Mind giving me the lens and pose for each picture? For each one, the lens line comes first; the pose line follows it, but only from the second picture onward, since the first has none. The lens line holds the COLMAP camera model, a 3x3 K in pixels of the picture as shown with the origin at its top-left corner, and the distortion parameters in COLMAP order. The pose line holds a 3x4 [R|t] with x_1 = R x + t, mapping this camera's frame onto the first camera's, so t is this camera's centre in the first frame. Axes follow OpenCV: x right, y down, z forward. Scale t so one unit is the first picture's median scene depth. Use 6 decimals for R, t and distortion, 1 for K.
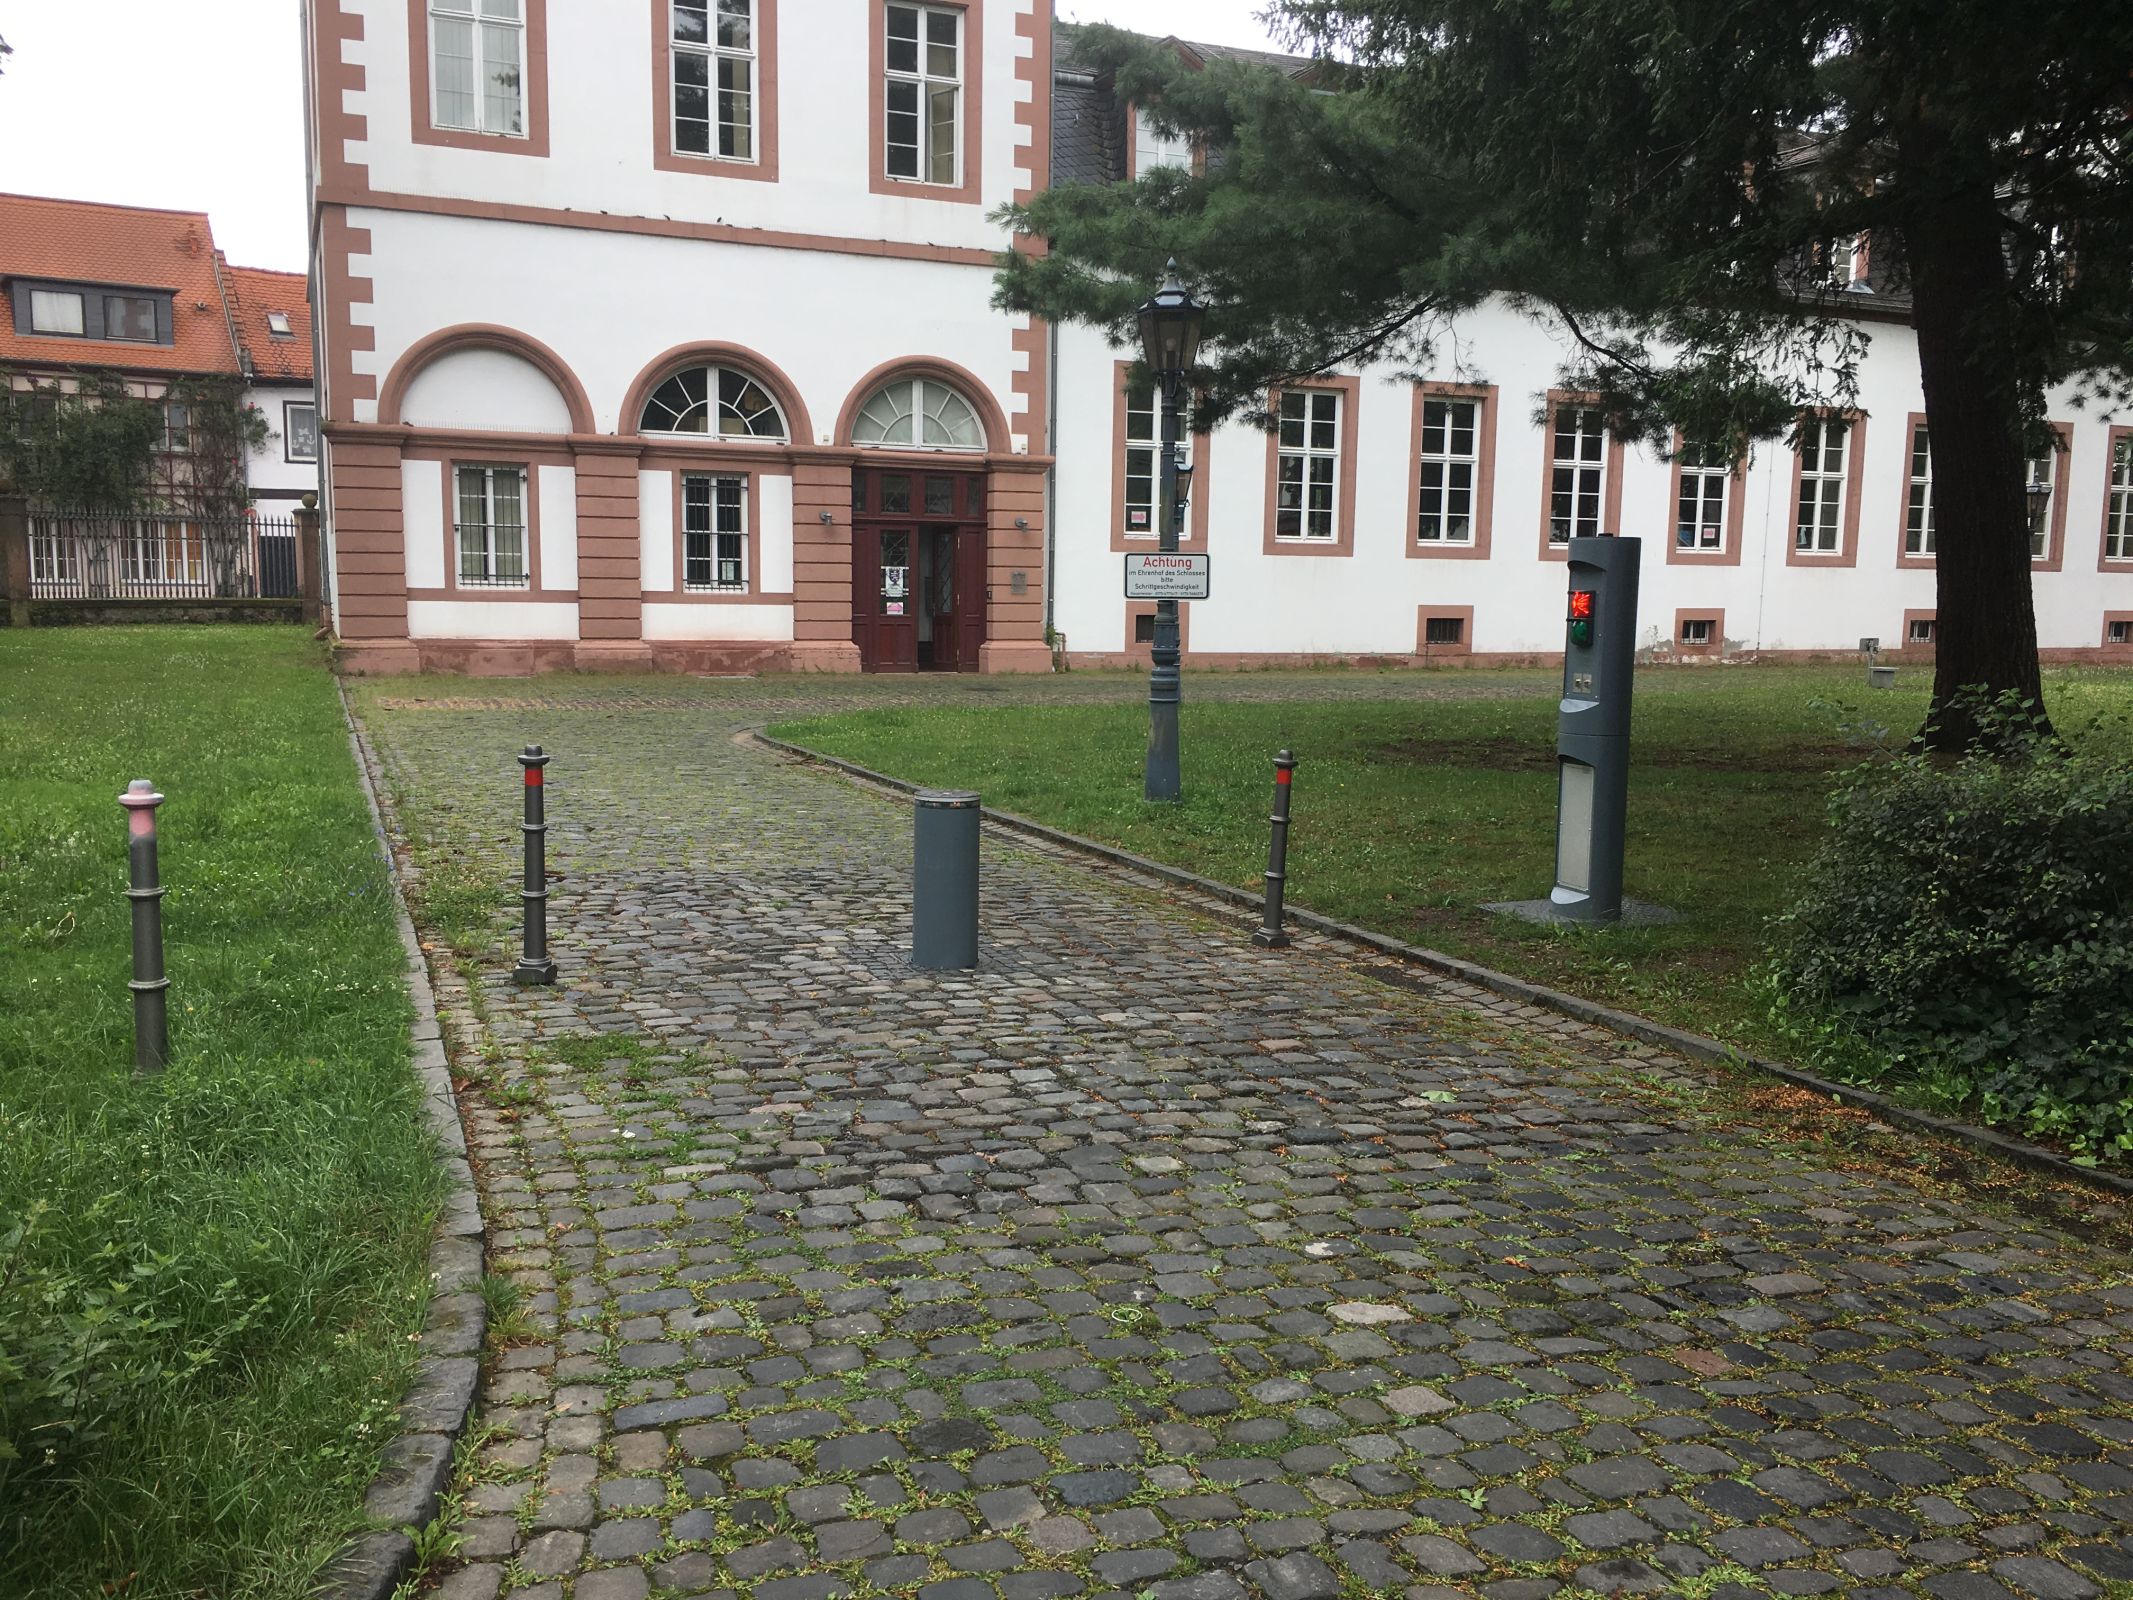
lens RADIAL K [[1812.3, 0, 1072.5], [0, 1812.3, 793.3], [0, 0, 1]] dist [0.080898, -0.110363]
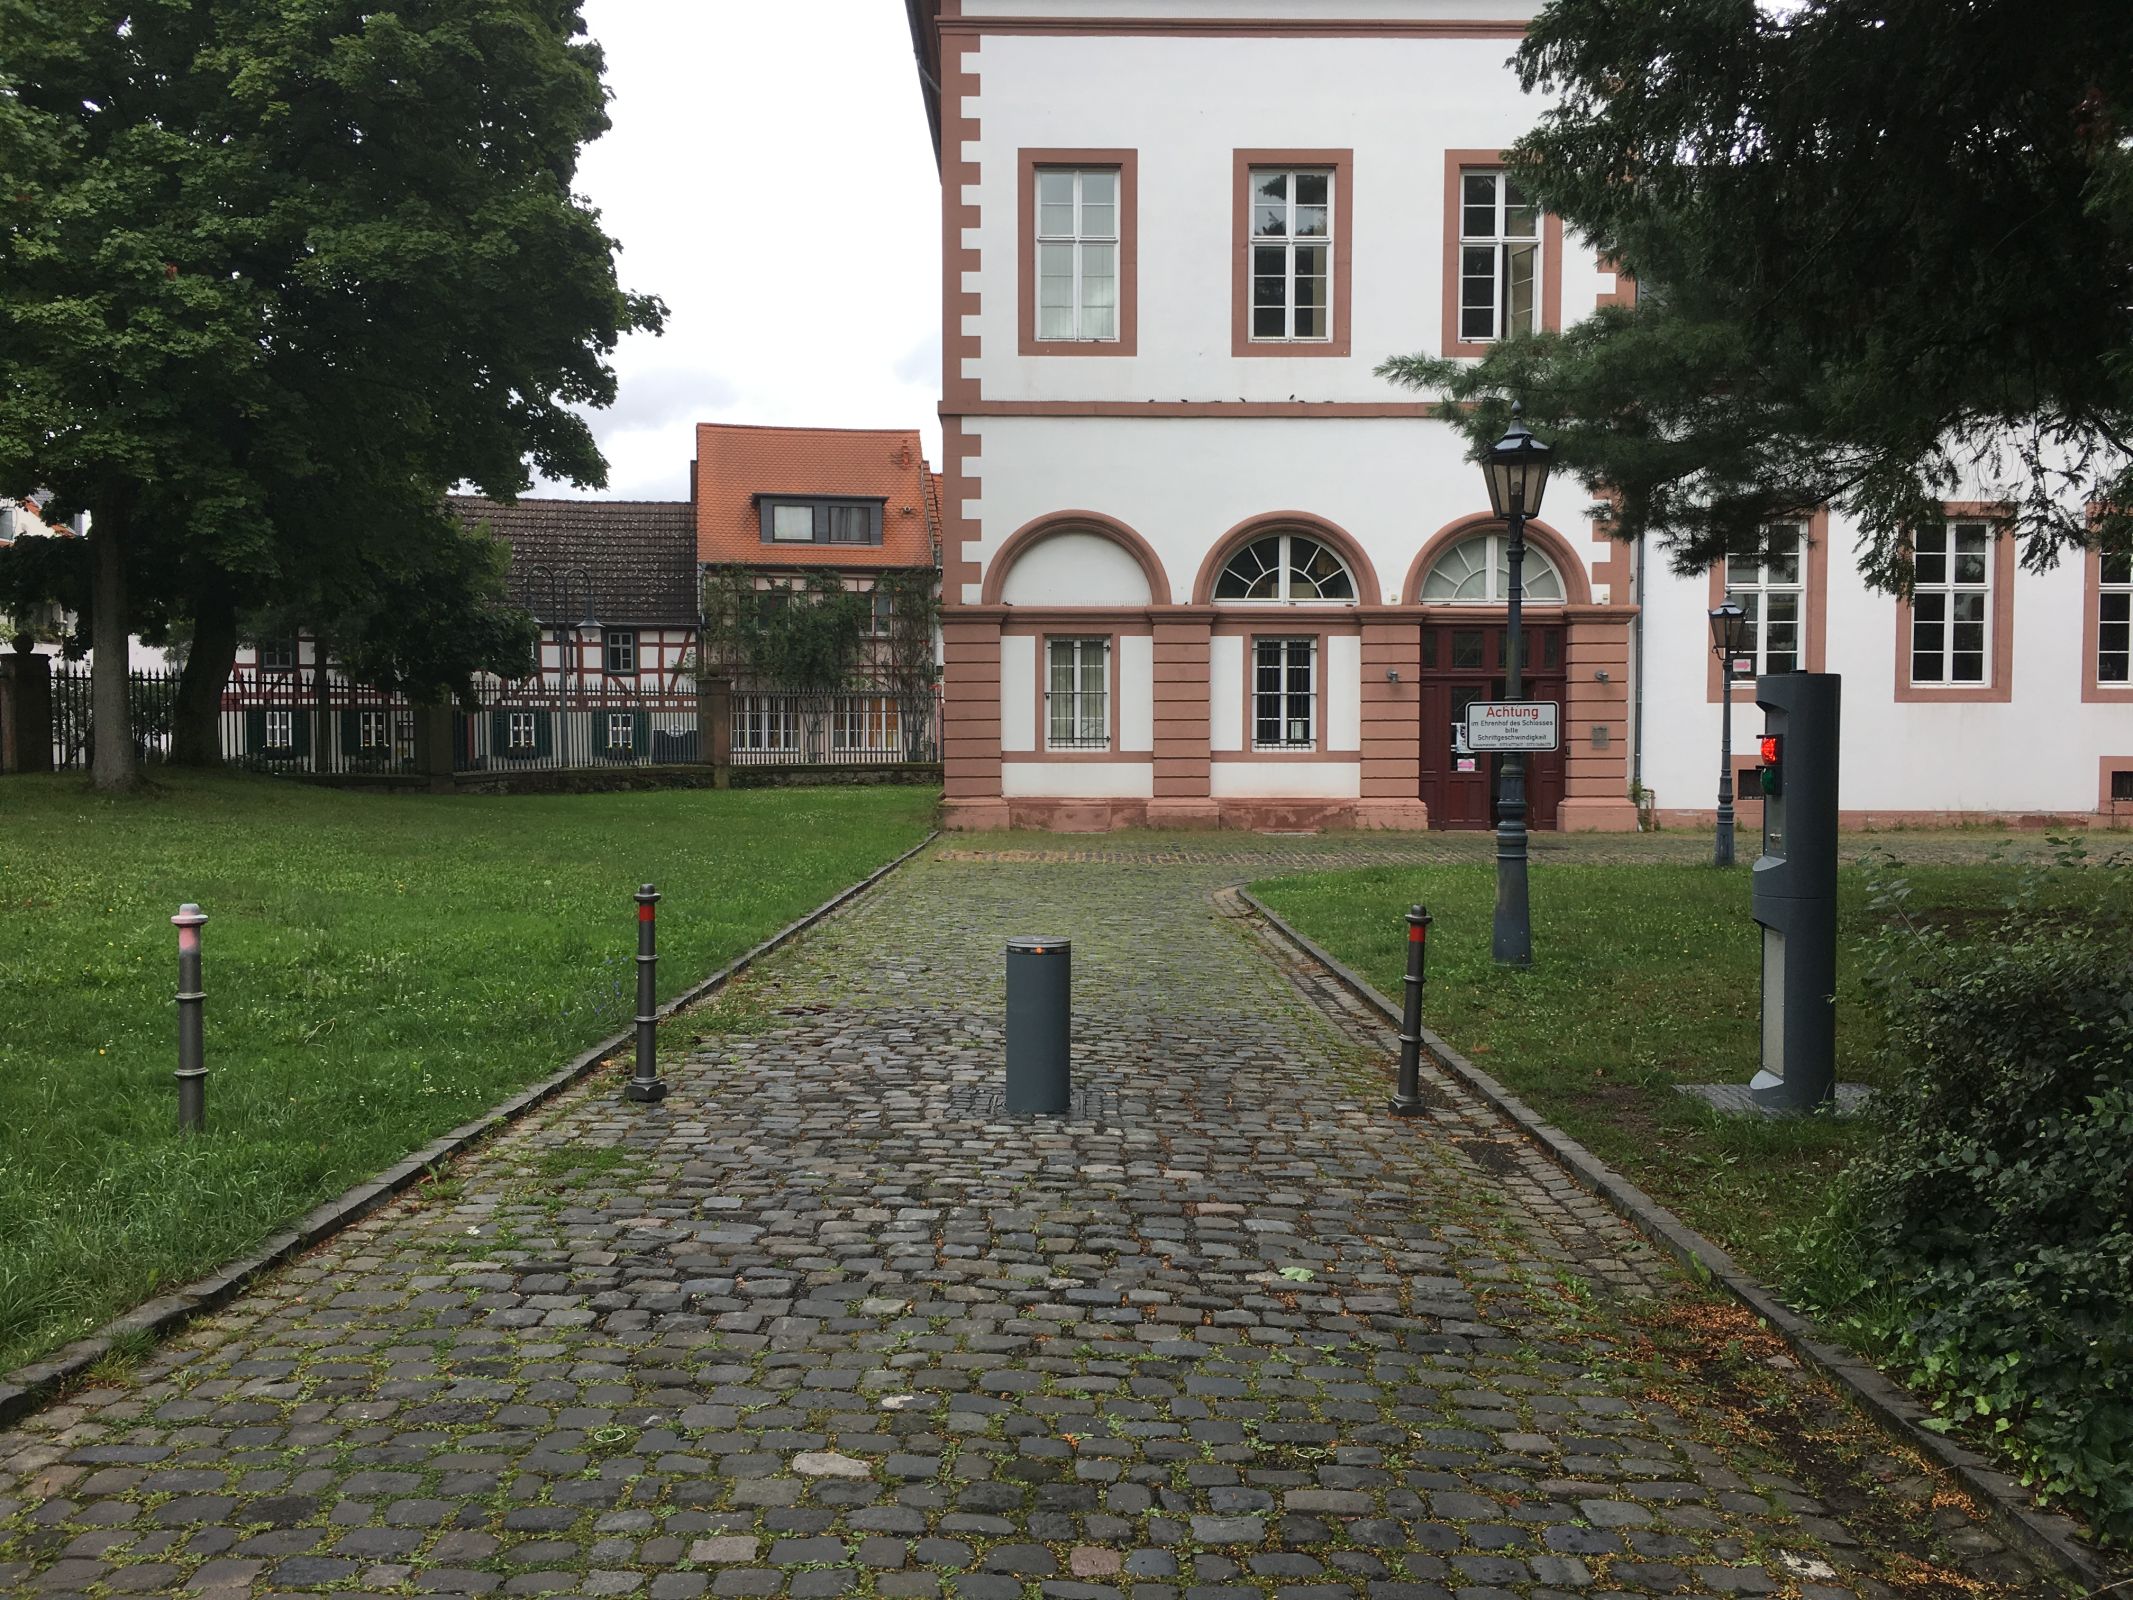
lens RADIAL K [[1812.3, 0, 1072.5], [0, 1812.3, 793.3], [0, 0, 1]] dist [0.080898, -0.110363]
pose [[0.925989, -0.002125, -0.377544, 0.083151], [-0.030901, 0.996203, -0.081396, 0.000180], [0.376283, 0.087038, 0.922407, 0.014085]]
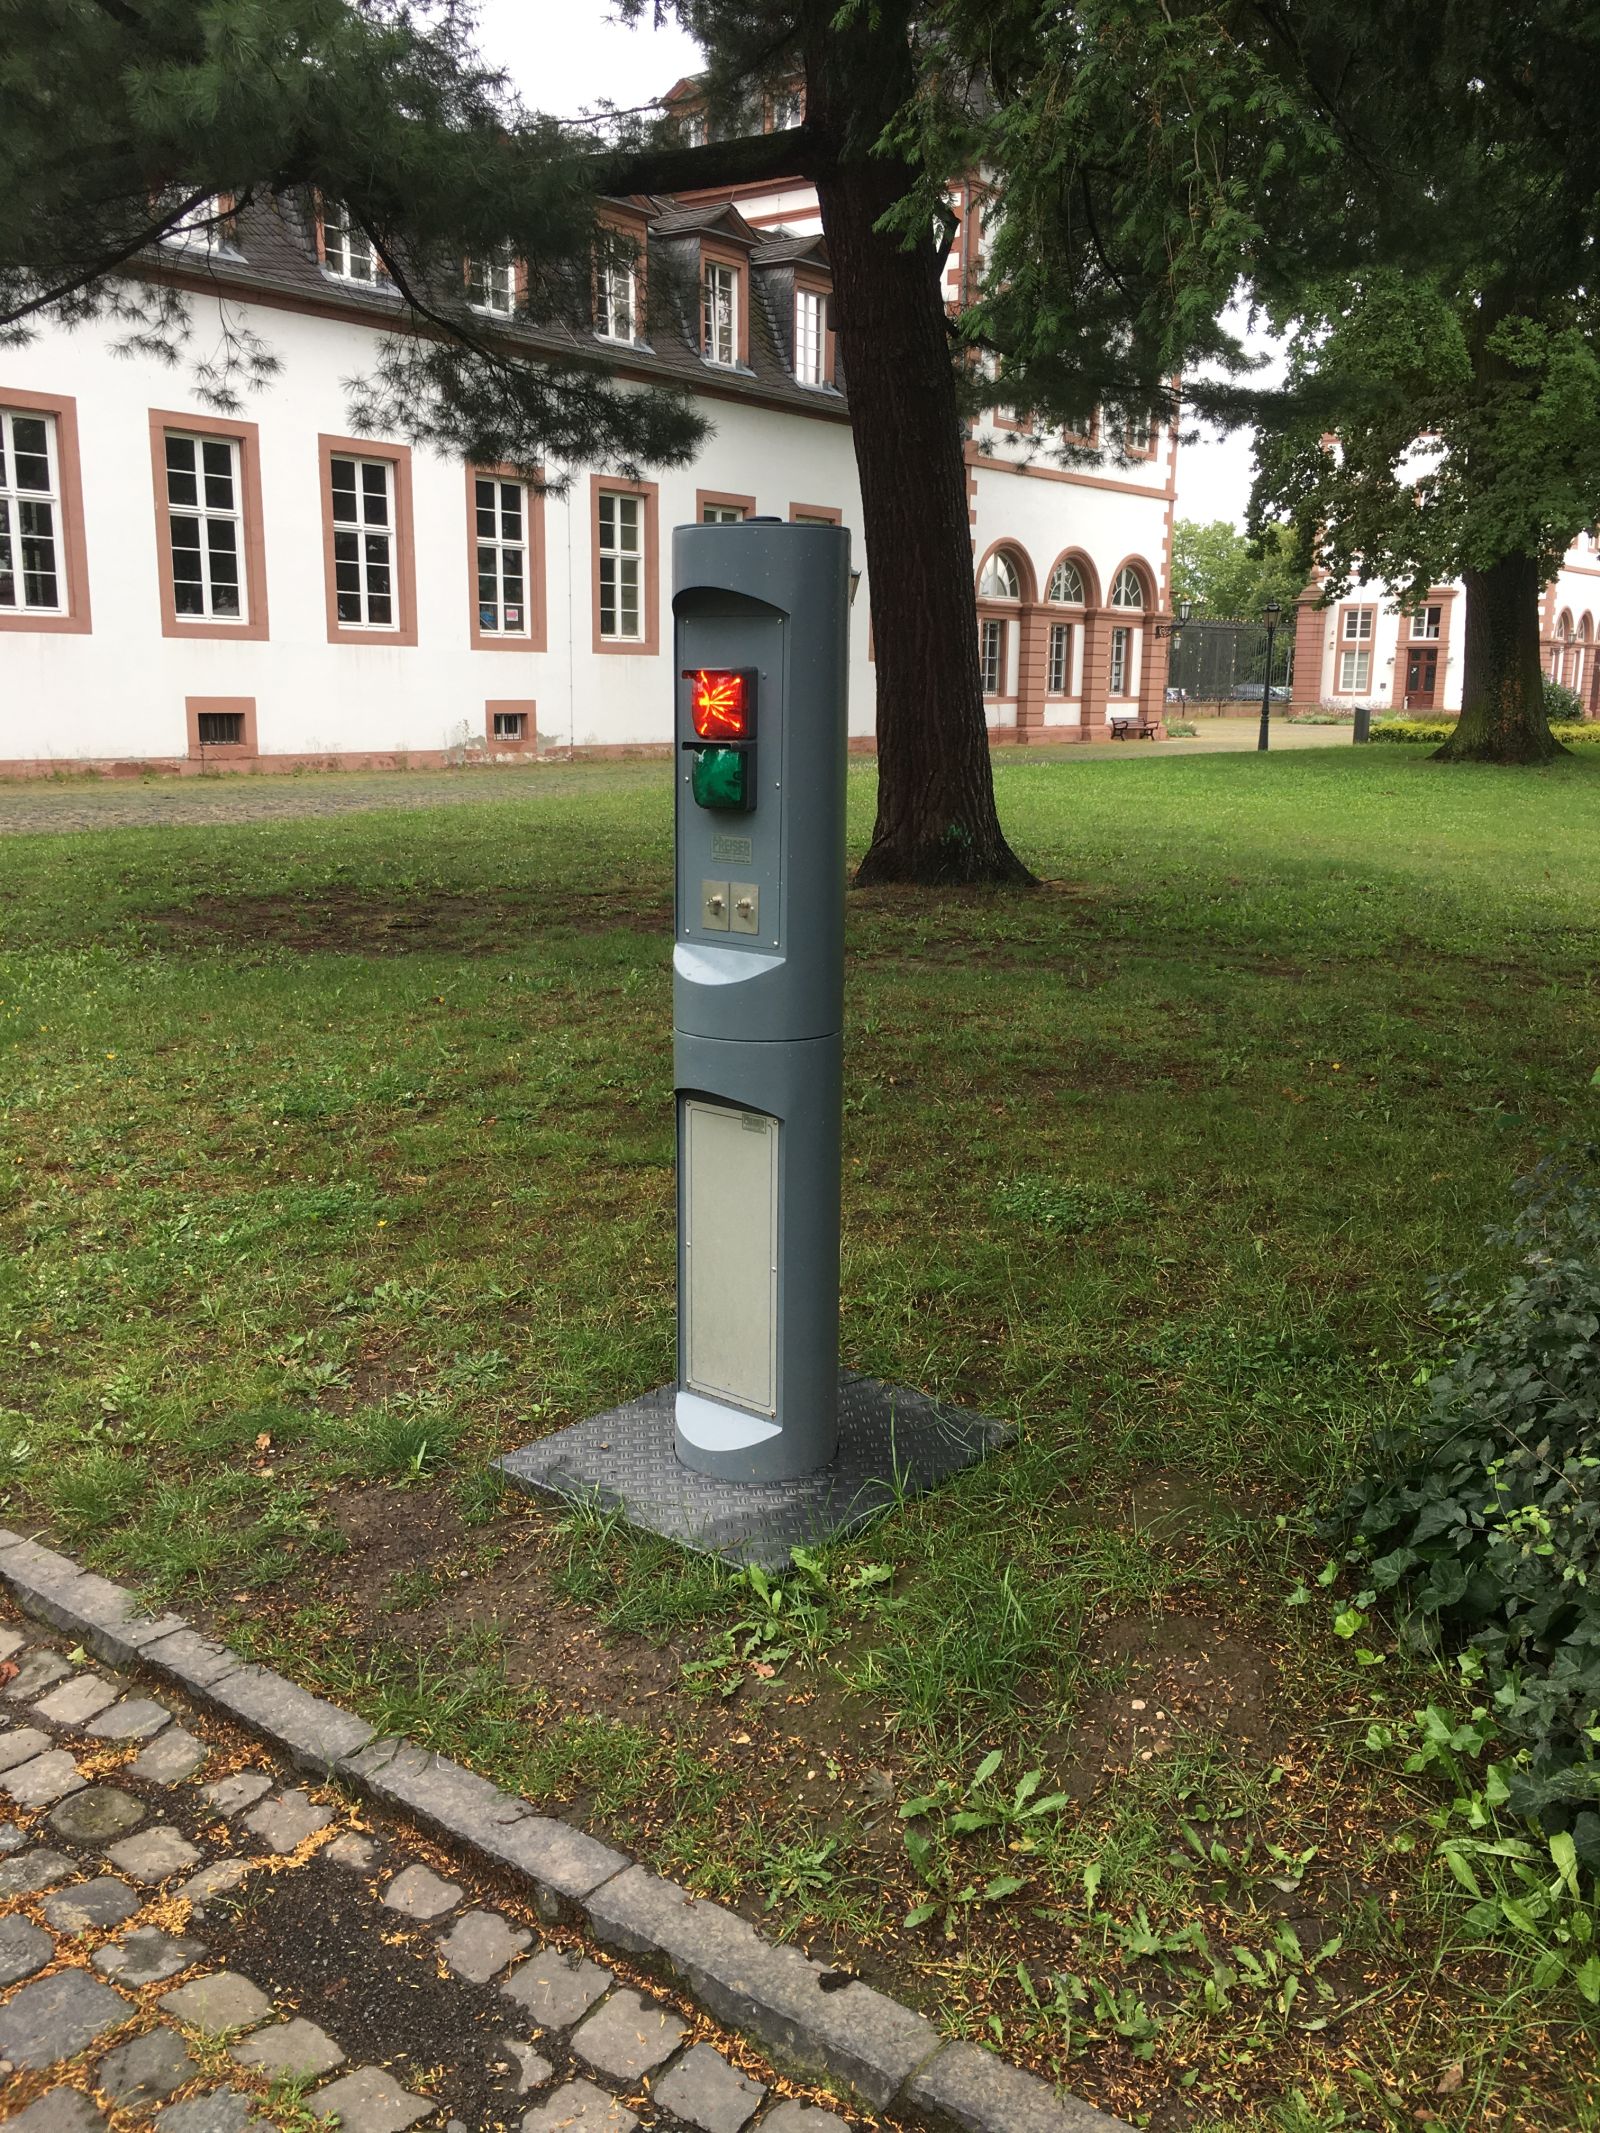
lens RADIAL K [[1812.3, 0, 814.7], [0, 1812.3, 1051.7], [0, 0, 1]] dist [0.080898, -0.110363]
pose [[0.868690, -0.104447, 0.484219, 0.028129], [0.060577, 0.992580, 0.105426, -0.019314], [-0.491637, -0.062251, 0.868572, 0.179507]]
